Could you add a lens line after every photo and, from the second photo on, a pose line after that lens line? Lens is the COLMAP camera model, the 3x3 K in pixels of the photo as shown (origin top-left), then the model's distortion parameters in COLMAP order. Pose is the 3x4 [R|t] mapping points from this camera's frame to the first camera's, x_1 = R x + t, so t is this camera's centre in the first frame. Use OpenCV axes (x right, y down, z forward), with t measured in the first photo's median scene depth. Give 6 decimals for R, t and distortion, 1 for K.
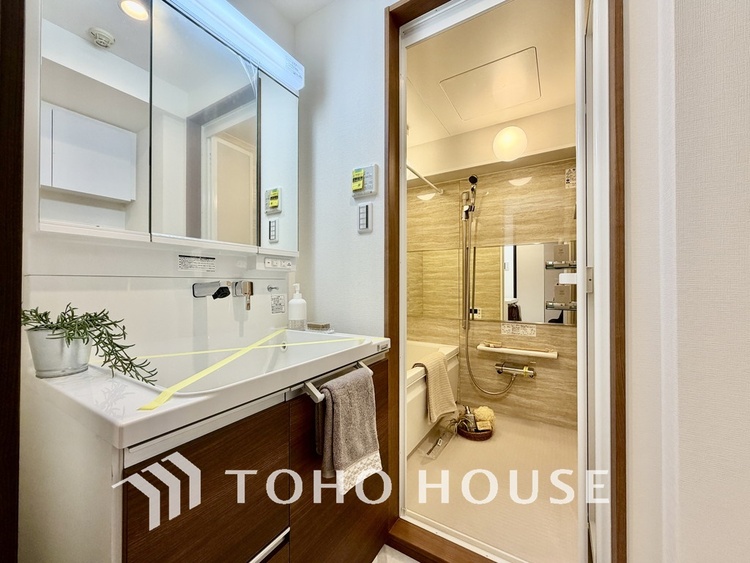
lens RADIAL K [[299.7, 0, 375.1], [0, 299.7, 280.3], [0, 0, 1]] dist [0.003414, -0.000384]
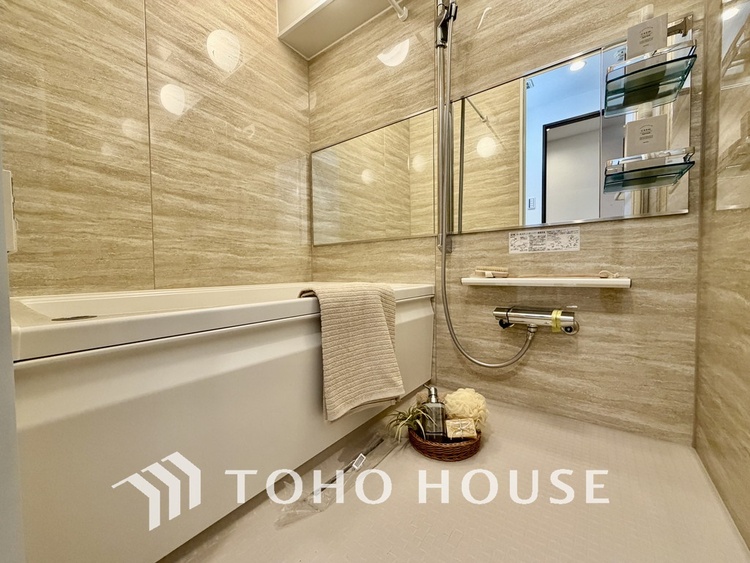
lens RADIAL K [[299.7, 0, 375.7], [0, 299.7, 282.7], [0, 0, 1]] dist [0.003414, -0.000384]
pose [[0.996123, -0.011231, -0.087254, 0.247019], [0.015576, 0.998664, 0.049274, 0.210253], [0.086584, -0.050442, 0.994967, 0.482287]]
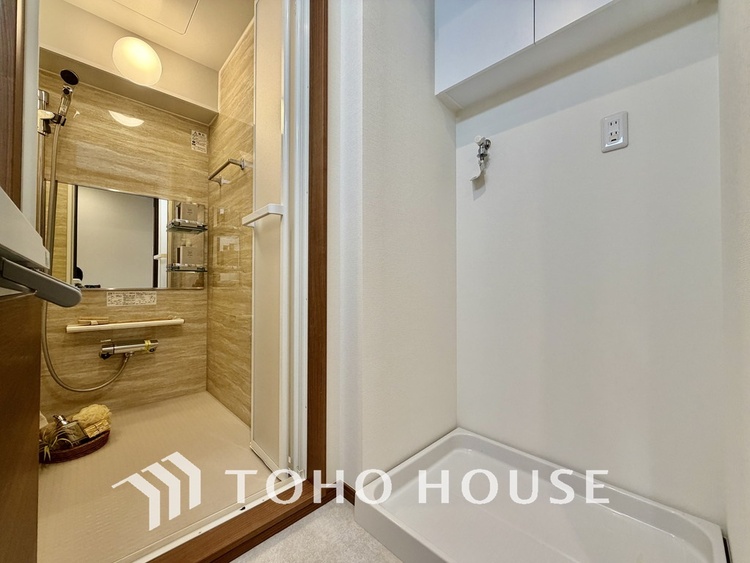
lens RADIAL K [[299.7, 0, 374.2], [0, 299.7, 279.9], [0, 0, 1]] dist [0.003414, -0.000384]
pose [[0.251085, 0.015017, 0.967848, -0.148759], [-0.010220, 0.999865, -0.012862, 0.120763], [-0.967911, -0.006662, 0.251205, 0.169802]]
